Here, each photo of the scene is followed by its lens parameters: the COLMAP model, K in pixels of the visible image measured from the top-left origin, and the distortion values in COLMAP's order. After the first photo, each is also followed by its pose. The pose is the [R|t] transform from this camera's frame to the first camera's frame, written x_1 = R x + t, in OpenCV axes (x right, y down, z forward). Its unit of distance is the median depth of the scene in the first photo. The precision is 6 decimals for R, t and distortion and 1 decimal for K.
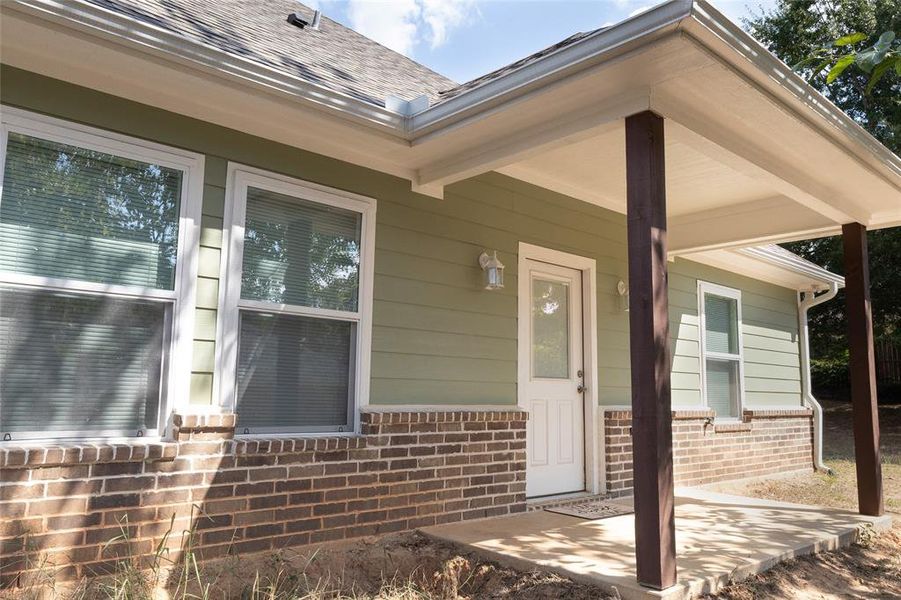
lens RADIAL K [[697.1, 0, 450.5], [0, 697.1, 300.0], [0, 0, 1]] dist [0.006131, 0.000155]
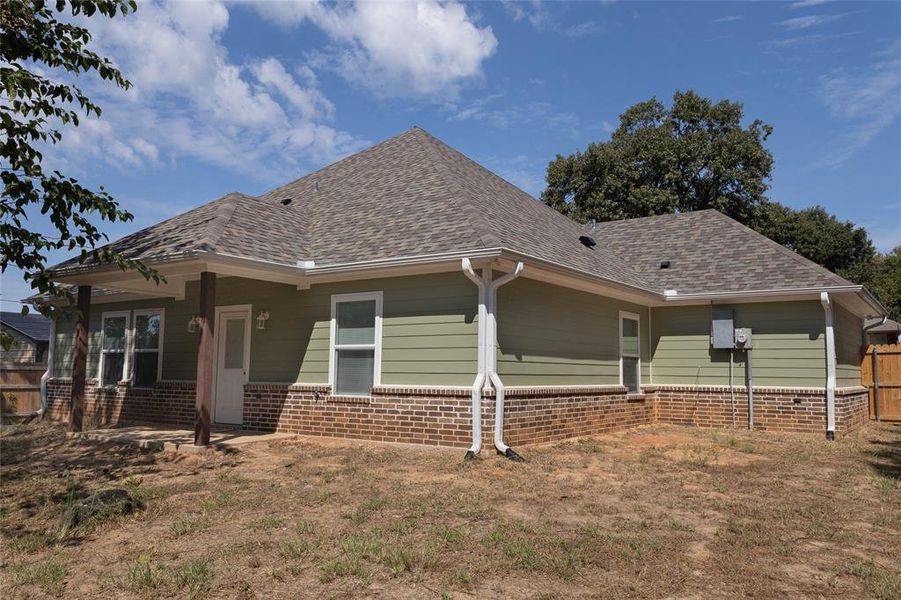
lens RADIAL K [[697.1, 0, 450.5], [0, 697.1, 300.0], [0, 0, 1]] dist [0.006131, 0.000155]
pose [[0.211956, -0.115837, -0.970390, 2.641287], [0.126465, 0.987853, -0.090299, 0.207585], [0.969062, -0.103581, 0.224030, 1.359146]]
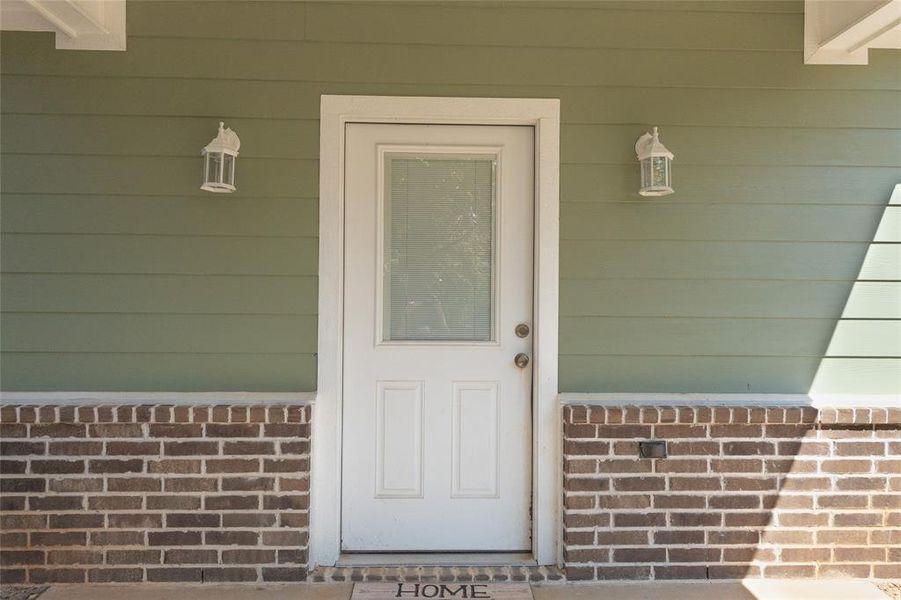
lens RADIAL K [[697.1, 0, 450.5], [0, 697.1, 300.0], [0, 0, 1]] dist [0.006131, 0.000155]
pose [[0.752960, -0.010120, -0.657988, 0.582692], [0.093926, 0.991297, 0.092237, 0.037306], [0.651329, -0.131252, 0.747358, 0.699973]]
